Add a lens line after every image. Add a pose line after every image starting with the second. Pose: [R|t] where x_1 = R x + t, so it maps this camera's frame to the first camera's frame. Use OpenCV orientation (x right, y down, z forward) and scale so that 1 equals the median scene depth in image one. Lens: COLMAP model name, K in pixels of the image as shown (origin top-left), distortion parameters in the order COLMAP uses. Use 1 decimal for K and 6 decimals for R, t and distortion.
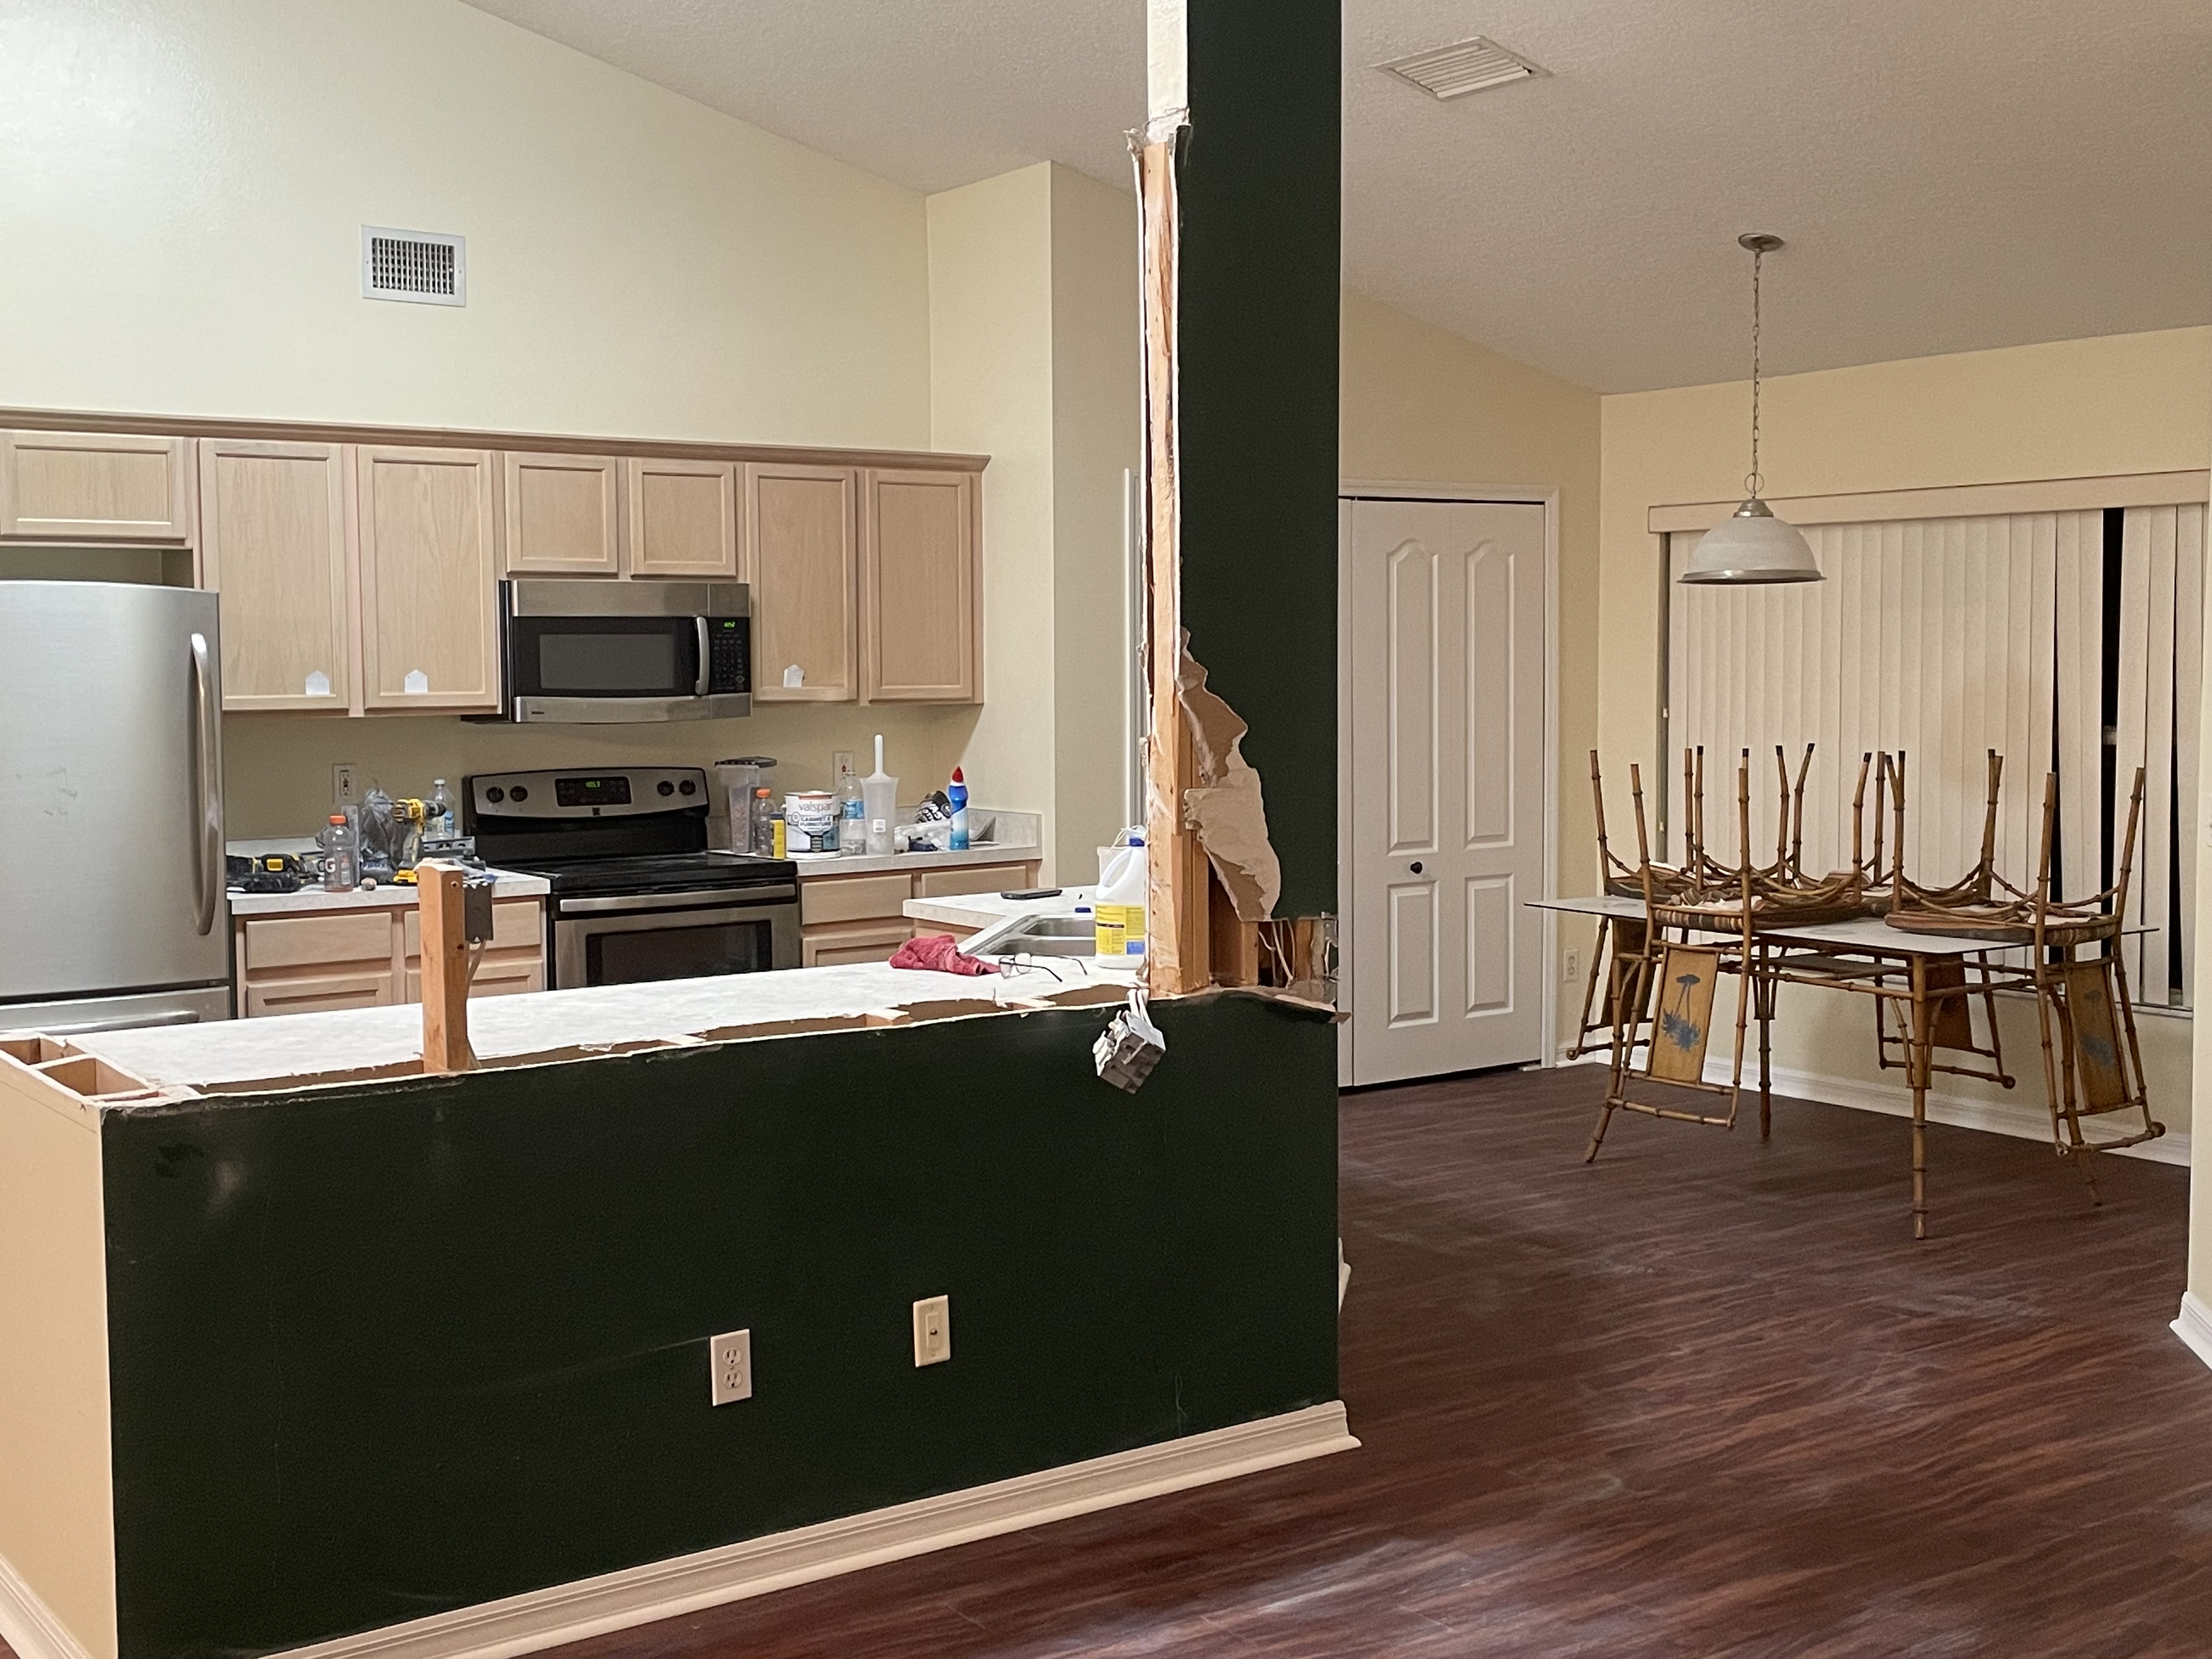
lens RADIAL K [[2582.1, 0, 1108.1], [0, 2582.1, 781.1], [0, 0, 1]] dist [0.095107, -0.078235]
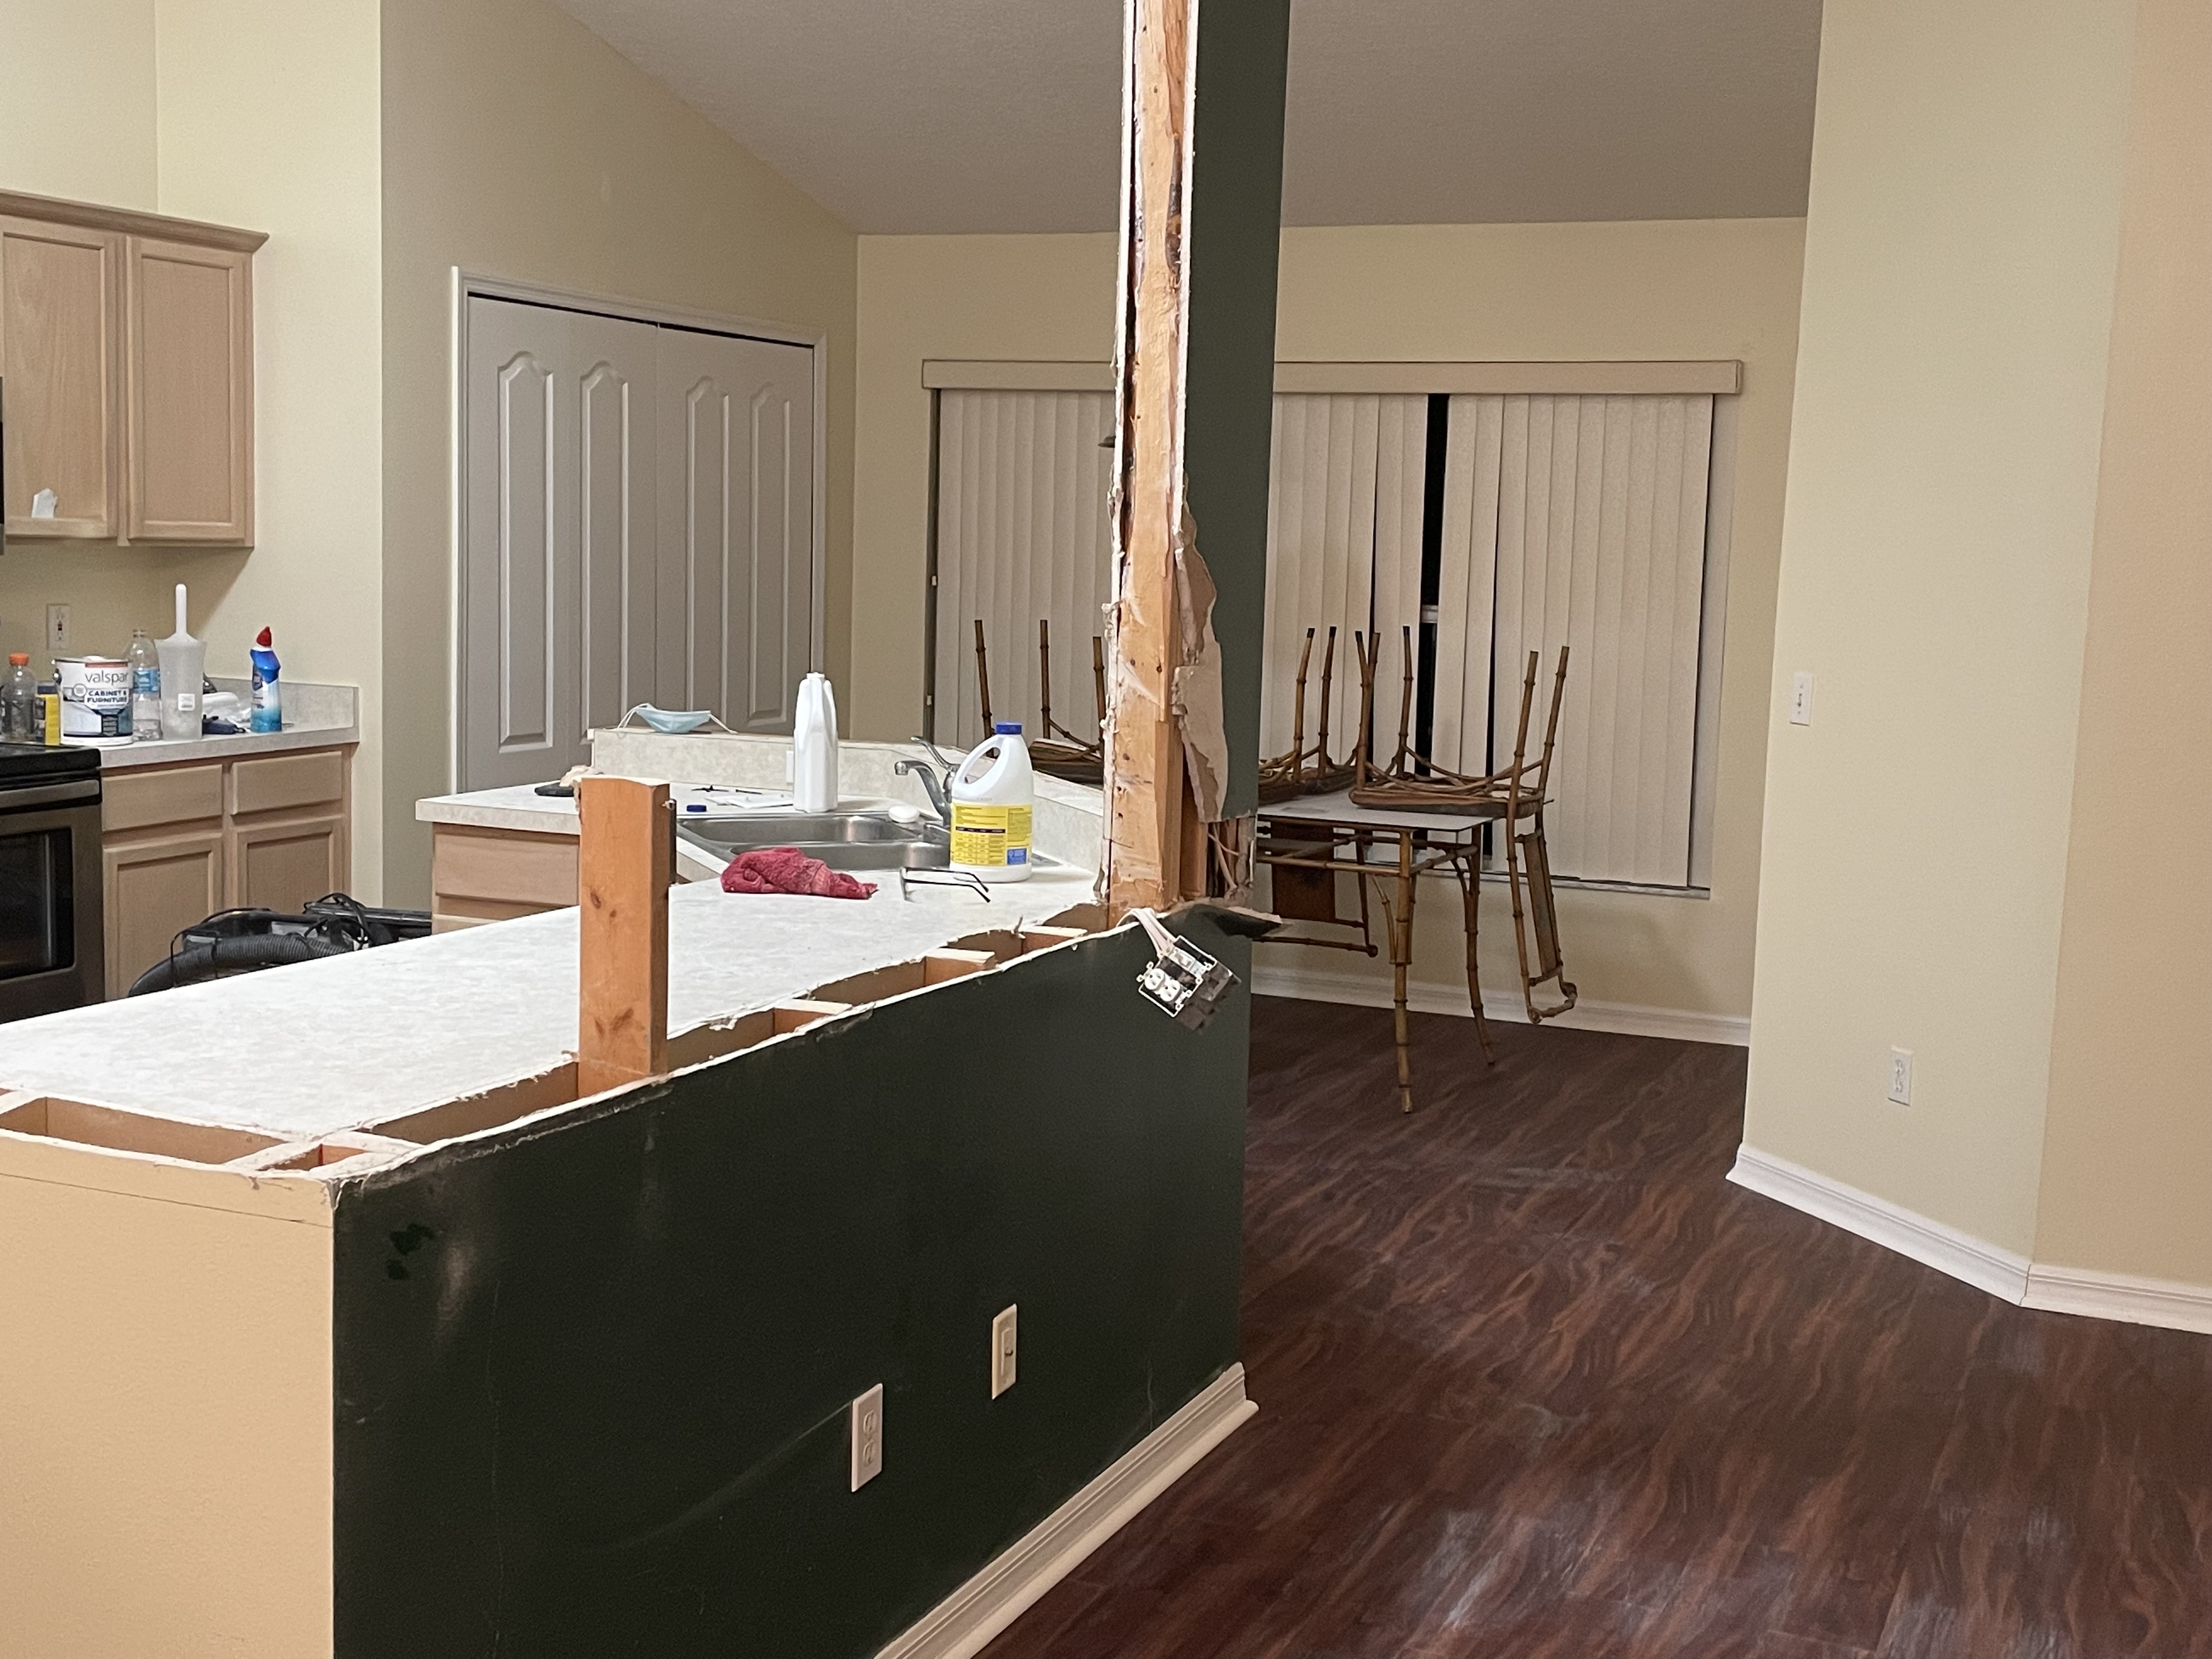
lens RADIAL K [[2582.1, 0, 1108.1], [0, 2582.1, 781.1], [0, 0, 1]] dist [0.095107, -0.078235]
pose [[0.852347, -0.017214, 0.522694, -0.366929], [-0.010290, 0.998713, 0.049671, -0.001104], [-0.522876, -0.047716, 0.851072, 0.258841]]
